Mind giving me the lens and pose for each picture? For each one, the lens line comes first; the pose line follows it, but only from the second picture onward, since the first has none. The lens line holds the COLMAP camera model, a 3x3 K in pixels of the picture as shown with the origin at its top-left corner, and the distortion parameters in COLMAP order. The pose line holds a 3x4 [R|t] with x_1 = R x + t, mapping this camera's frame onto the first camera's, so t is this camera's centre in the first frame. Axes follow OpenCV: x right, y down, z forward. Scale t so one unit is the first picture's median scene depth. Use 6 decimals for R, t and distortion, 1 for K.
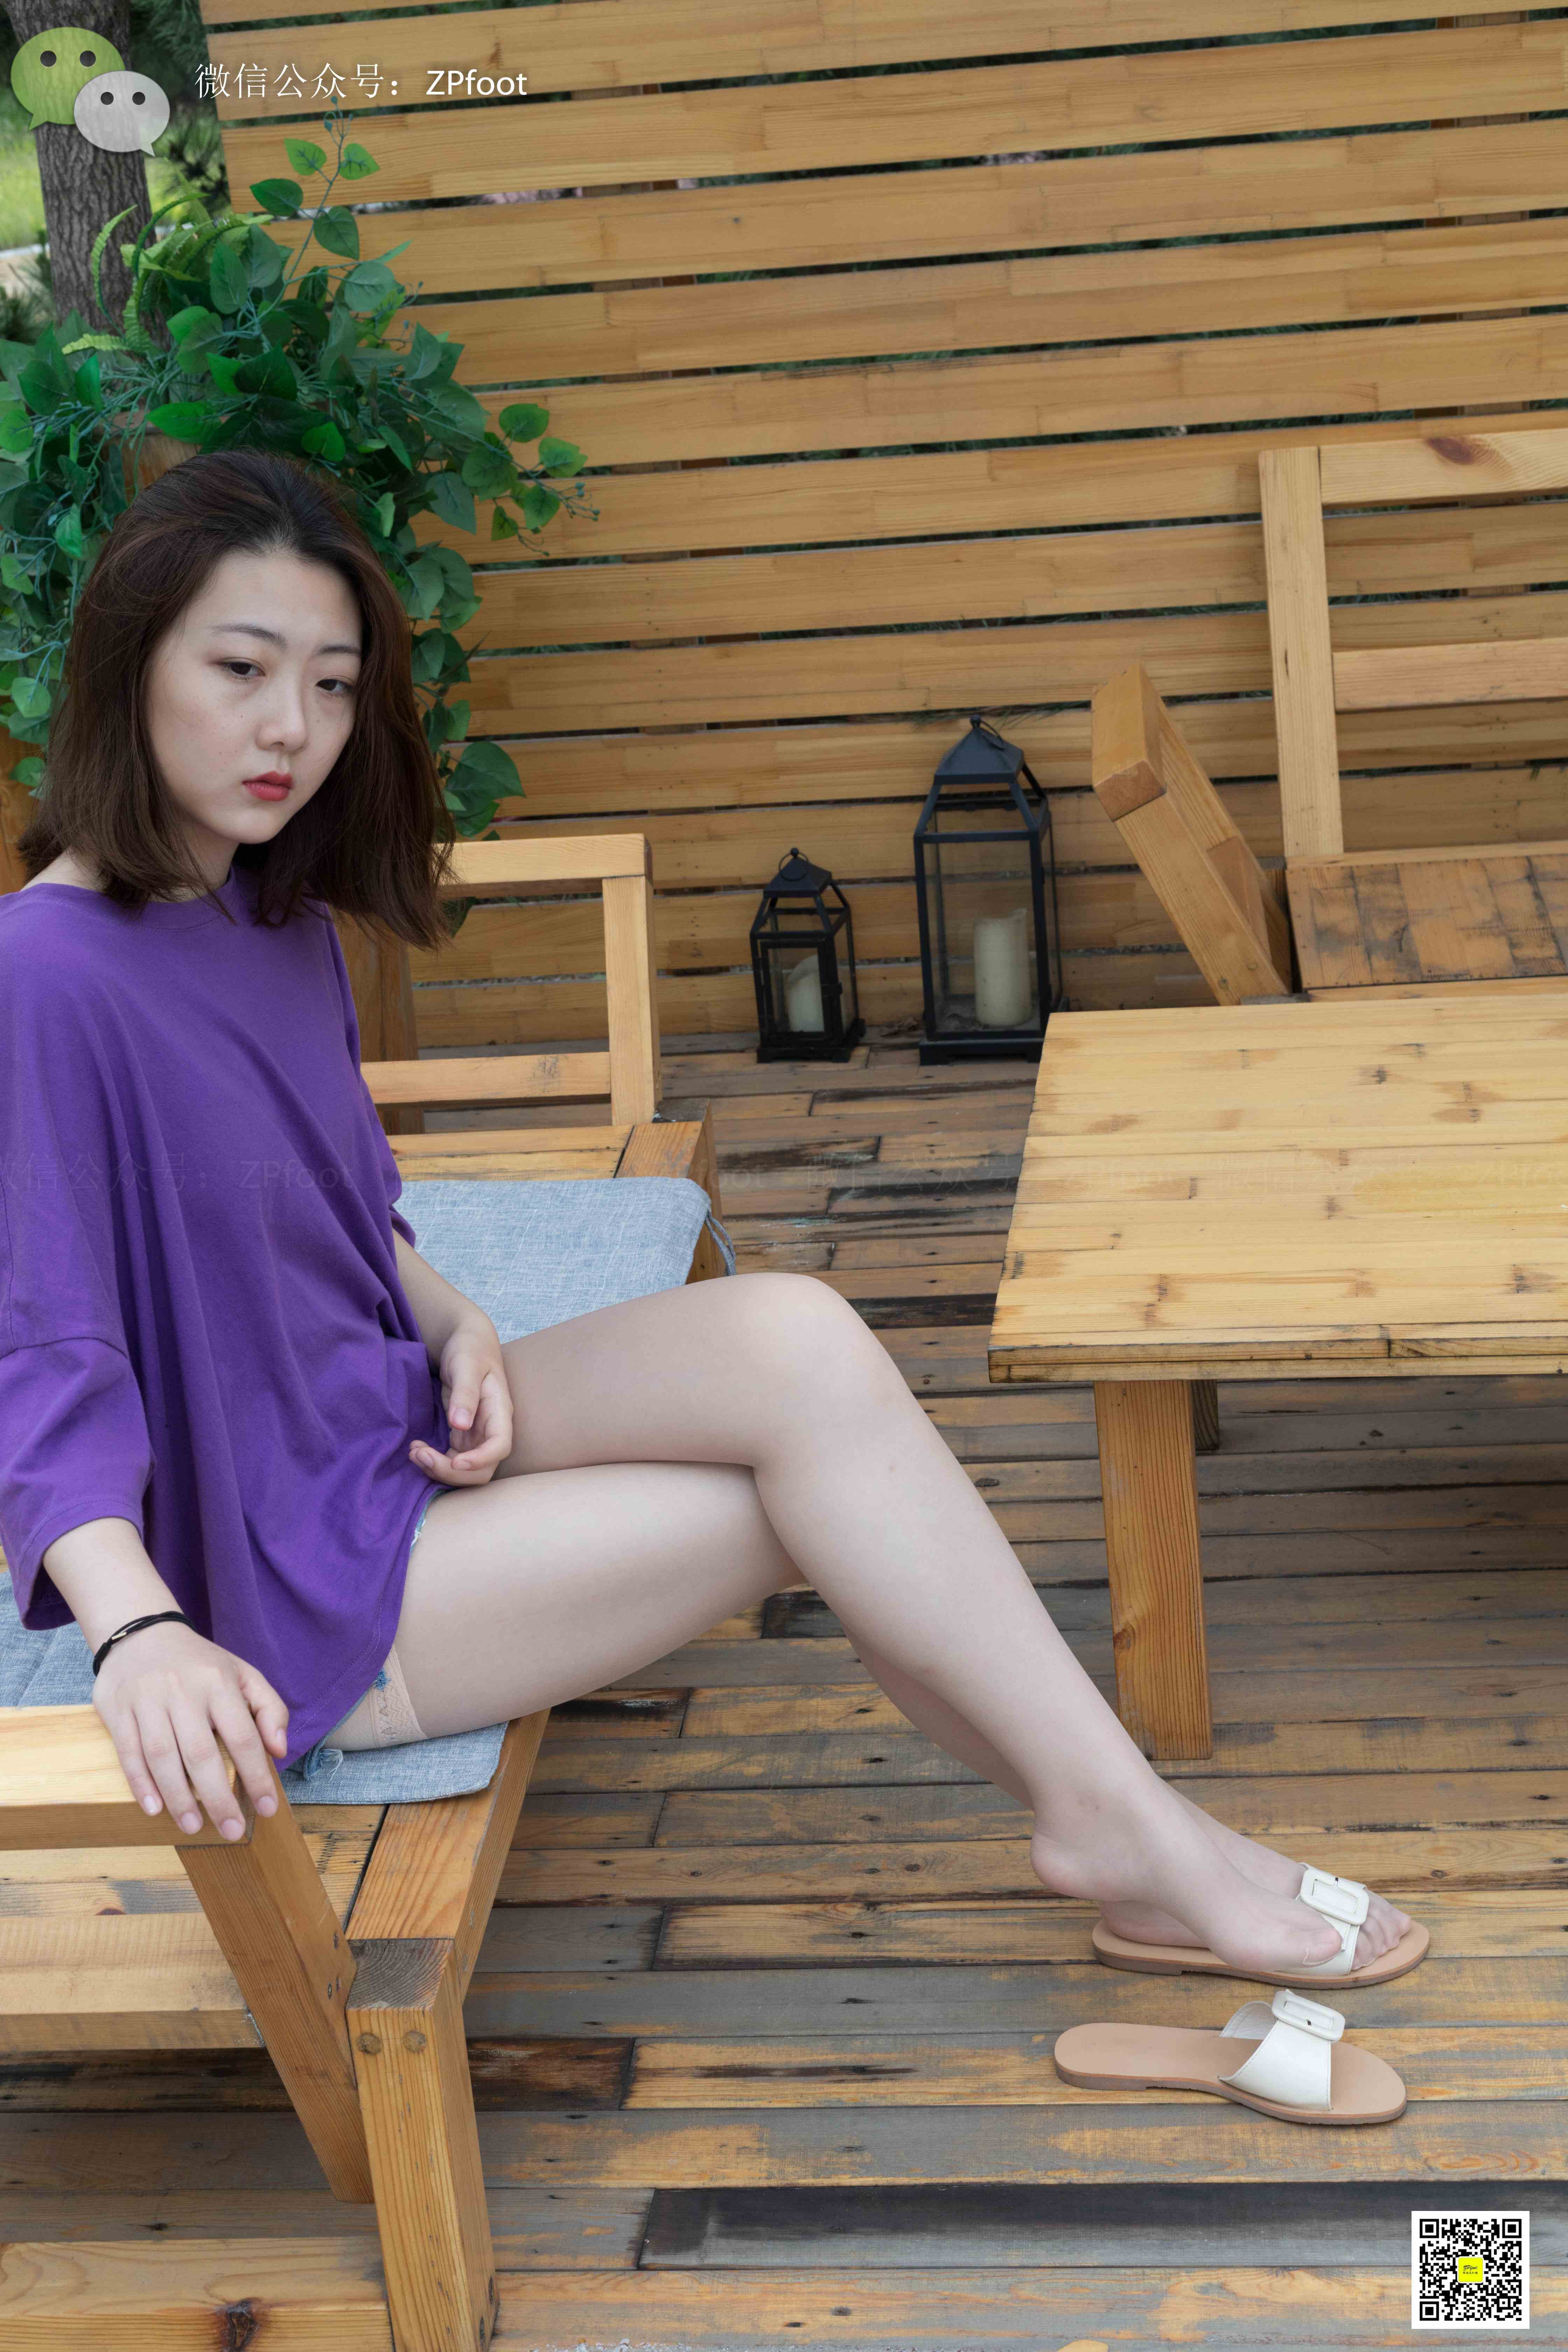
lens RADIAL K [[3397.7, 0, 784.0], [0, 3397.7, 1176.0], [0, 0, 1]] dist [0.009489, 0.002439]
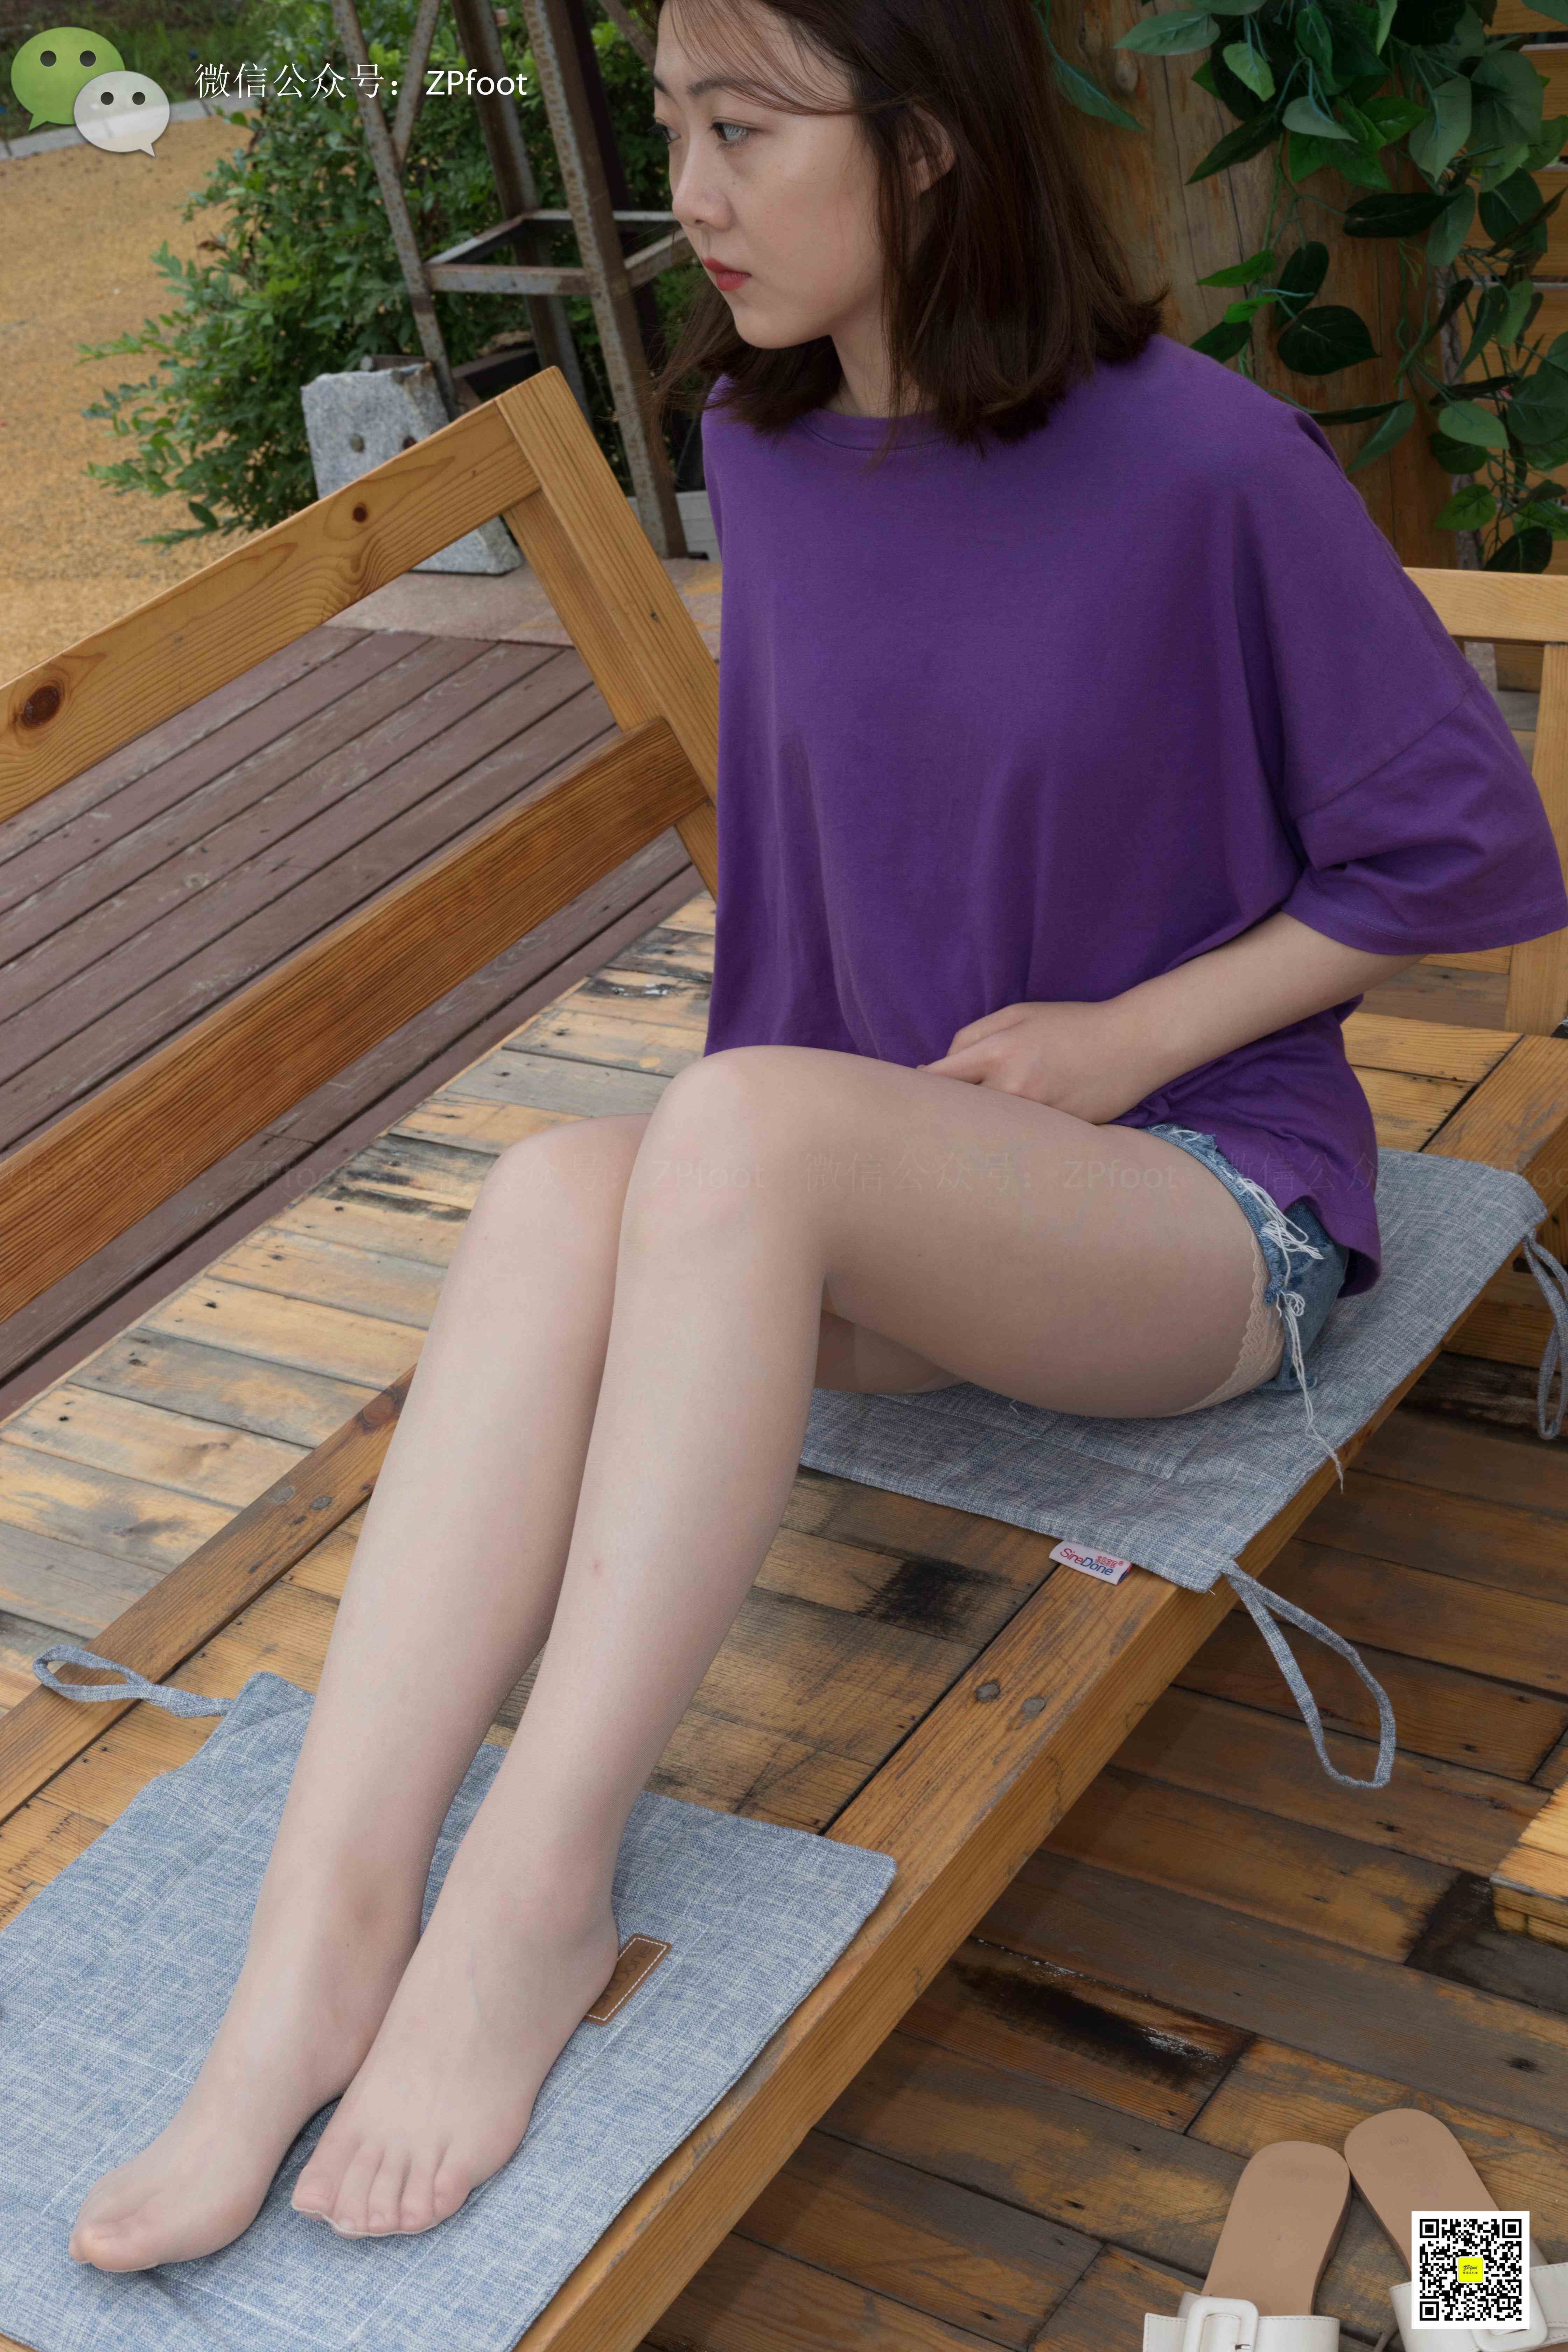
lens RADIAL K [[3329.7, 0, 786.4], [0, 3329.7, 1229.6], [0, 0, 1]] dist [-0.029001, 0.012921]
pose [[0.864948, 0.178134, -0.469184, 0.133656], [-0.060237, 0.964978, 0.255322, -0.126123], [0.498234, -0.192578, 0.845386, 0.348832]]
